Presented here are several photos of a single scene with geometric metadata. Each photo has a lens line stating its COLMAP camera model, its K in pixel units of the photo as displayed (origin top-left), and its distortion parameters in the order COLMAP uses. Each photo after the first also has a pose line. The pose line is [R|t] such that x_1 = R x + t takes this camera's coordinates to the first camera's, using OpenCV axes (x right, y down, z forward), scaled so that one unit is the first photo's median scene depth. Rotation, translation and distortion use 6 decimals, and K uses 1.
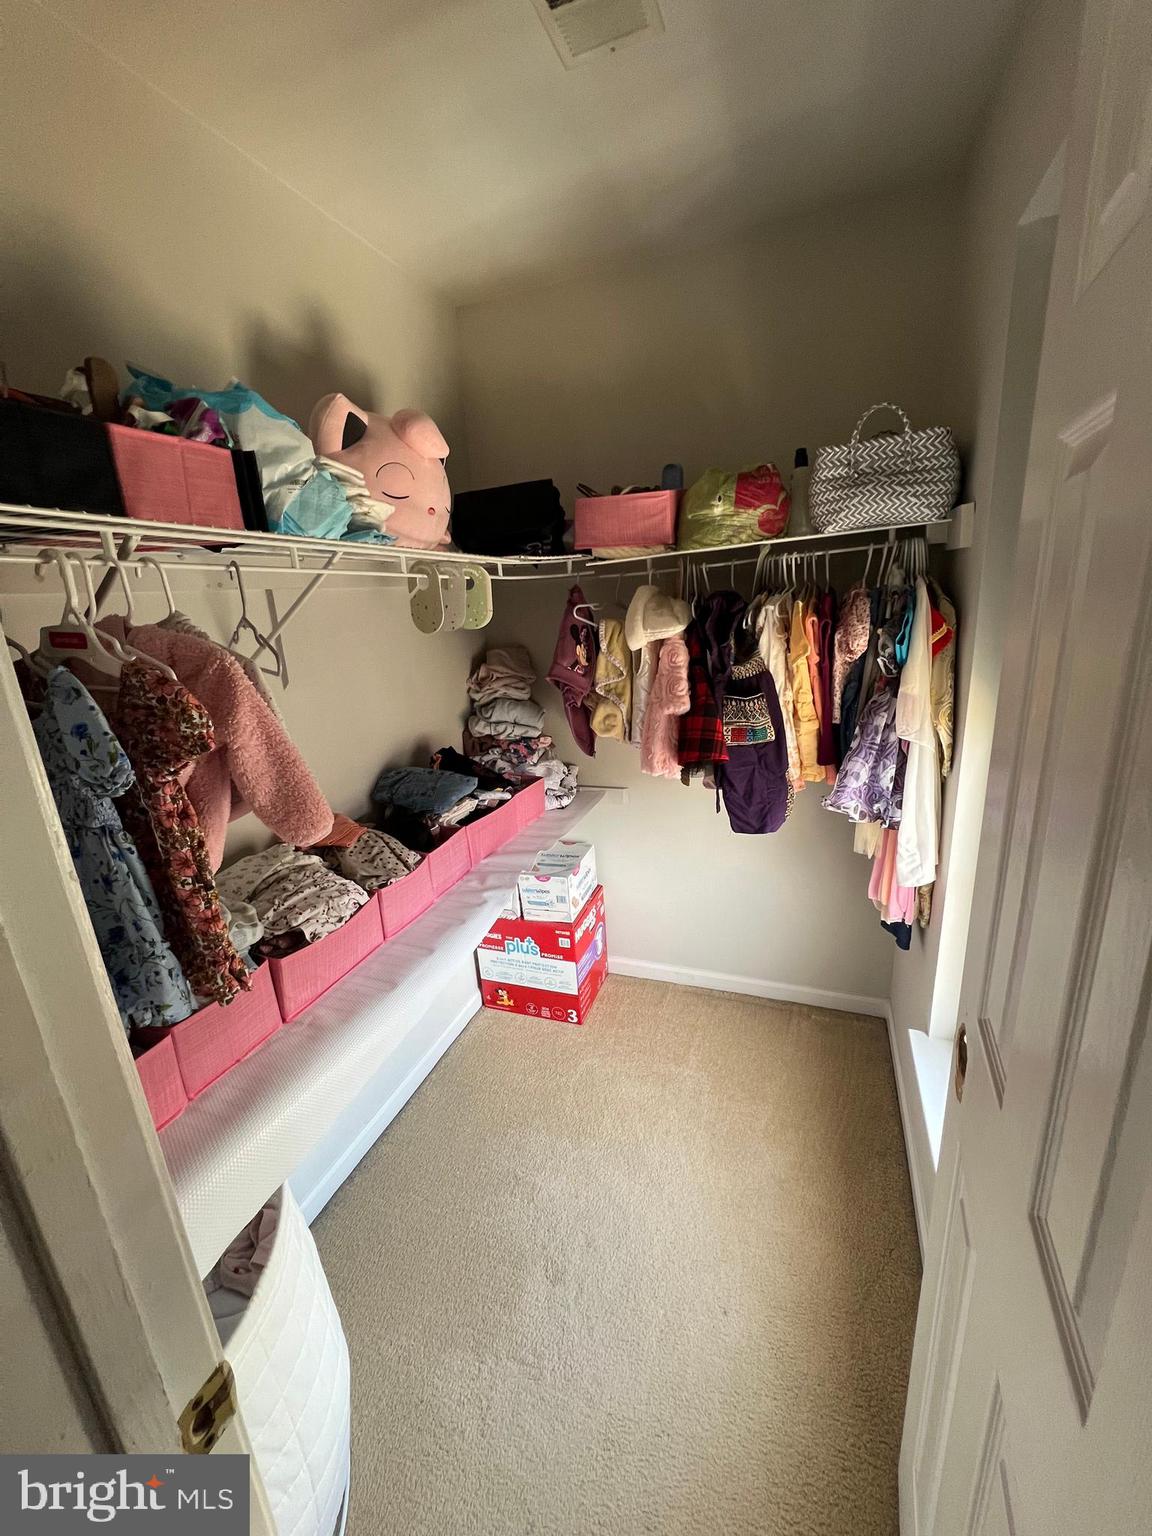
lens RADIAL K [[615.8, 0, 577.8], [0, 615.8, 766.7], [0, 0, 1]] dist [-0.002671, 0.001127]
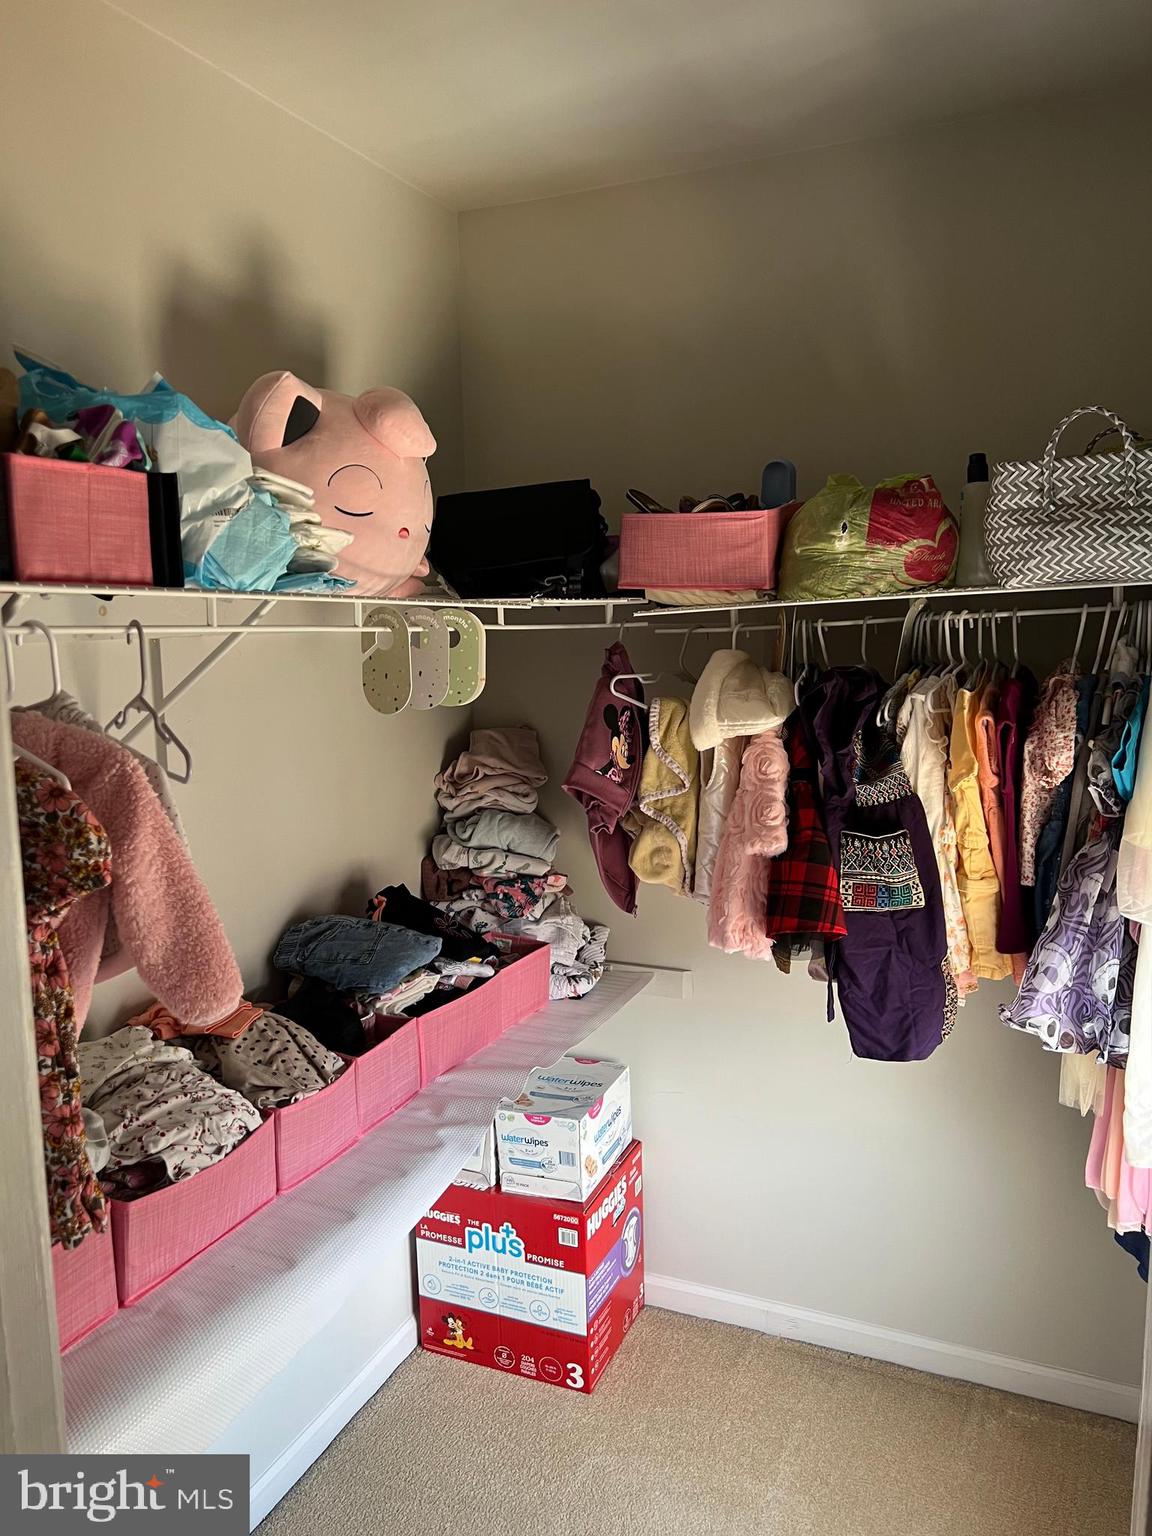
lens RADIAL K [[1149.5, 0, 572.3], [0, 1149.5, 772.9], [0, 0, 1]] dist [0.075359, -0.088275]
pose [[0.997413, 0.051837, -0.049810, 0.018867], [-0.057902, 0.989921, -0.129244, -0.005597], [0.042608, 0.131794, 0.990361, -0.185689]]
